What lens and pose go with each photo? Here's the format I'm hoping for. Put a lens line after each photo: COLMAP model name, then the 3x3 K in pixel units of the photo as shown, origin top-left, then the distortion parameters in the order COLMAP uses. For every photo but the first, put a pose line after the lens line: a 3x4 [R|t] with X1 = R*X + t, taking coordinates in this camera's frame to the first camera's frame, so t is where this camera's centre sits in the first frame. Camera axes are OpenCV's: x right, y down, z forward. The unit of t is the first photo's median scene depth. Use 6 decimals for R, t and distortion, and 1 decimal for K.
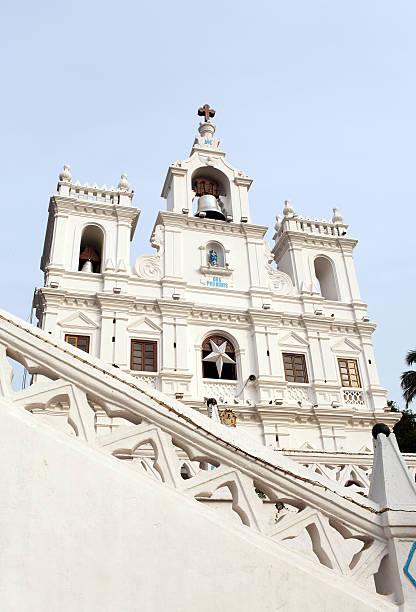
lens RADIAL K [[572.8, 0, 205.7], [0, 572.8, 341.7], [0, 0, 1]] dist [-0.141249, -0.002210]
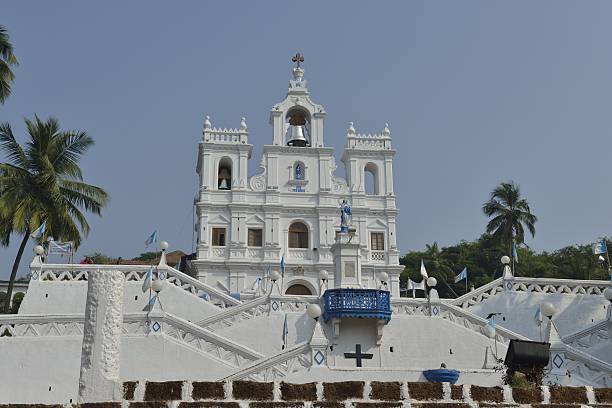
lens RADIAL K [[891.1, 0, 306.0], [0, 891.1, 204.0], [0, 0, 1]] dist [0.102502, 0.003126]
pose [[0.988738, -0.019205, -0.148422, 0.442727], [0.038059, 0.991394, 0.125254, -0.399775], [0.144740, -0.129492, 0.980960, -1.636652]]
